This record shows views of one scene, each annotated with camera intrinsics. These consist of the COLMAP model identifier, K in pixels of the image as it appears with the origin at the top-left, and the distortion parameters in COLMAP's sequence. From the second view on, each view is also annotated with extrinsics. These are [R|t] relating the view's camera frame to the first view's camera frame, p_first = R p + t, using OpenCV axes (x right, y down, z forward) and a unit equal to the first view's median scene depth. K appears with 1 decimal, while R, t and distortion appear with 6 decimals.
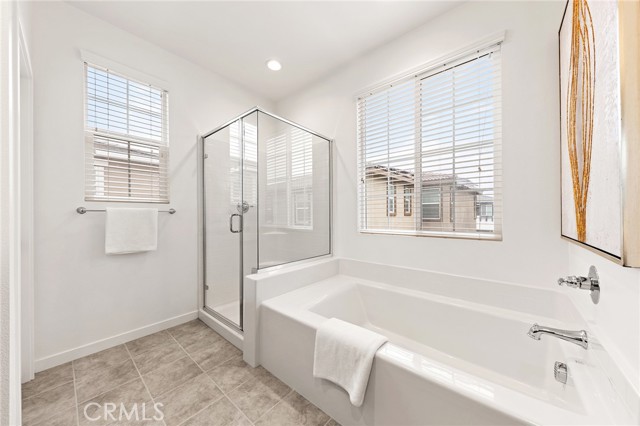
lens RADIAL K [[220.1, 0, 320.4], [0, 220.1, 214.3], [0, 0, 1]] dist [-0.000313, -0.000569]
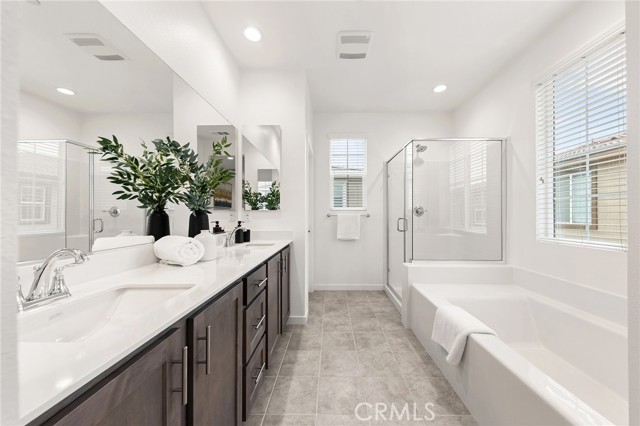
lens RADIAL K [[220.1, 0, 325.7], [0, 220.1, 213.3], [0, 0, 1]] dist [-0.000313, -0.000569]
pose [[0.628198, -0.003919, -0.778044, 0.379084], [0.001877, 0.999992, -0.003522, -0.027331], [0.778052, 0.000752, 0.628200, -0.225957]]
